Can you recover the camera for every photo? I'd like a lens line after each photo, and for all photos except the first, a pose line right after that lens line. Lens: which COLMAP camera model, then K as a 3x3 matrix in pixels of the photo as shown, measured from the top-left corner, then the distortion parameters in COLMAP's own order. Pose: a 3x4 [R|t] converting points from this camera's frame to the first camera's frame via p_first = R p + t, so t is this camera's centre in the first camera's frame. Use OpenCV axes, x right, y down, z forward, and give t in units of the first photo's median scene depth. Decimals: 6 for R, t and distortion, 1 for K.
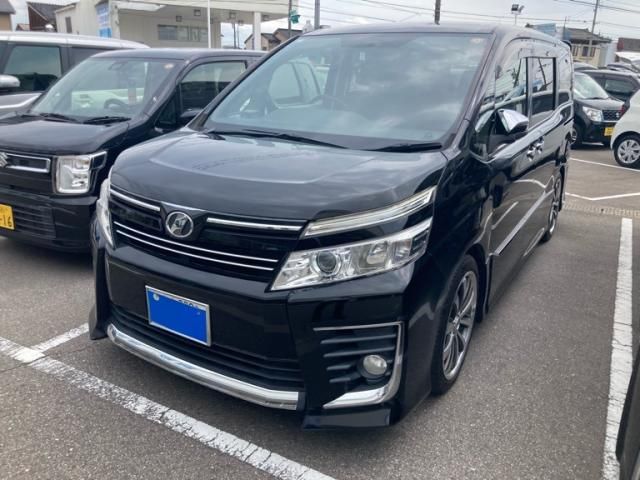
lens RADIAL K [[521.2, 0, 320.0], [0, 521.2, 240.0], [0, 0, 1]] dist [0.012141, 0.004221]
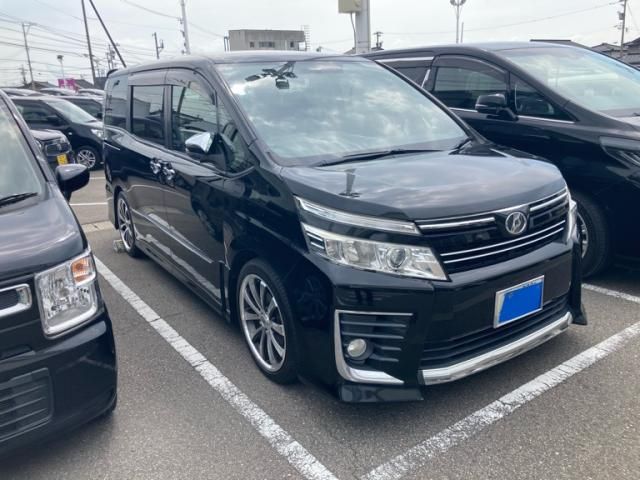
lens RADIAL K [[521.2, 0, 320.0], [0, 521.2, 240.0], [0, 0, 1]] dist [0.012141, 0.004221]
pose [[0.423174, -0.274516, 0.863461, -1.329938], [0.327641, 0.934869, 0.136644, -0.268020], [-0.844733, 0.225081, 0.485555, 0.726049]]
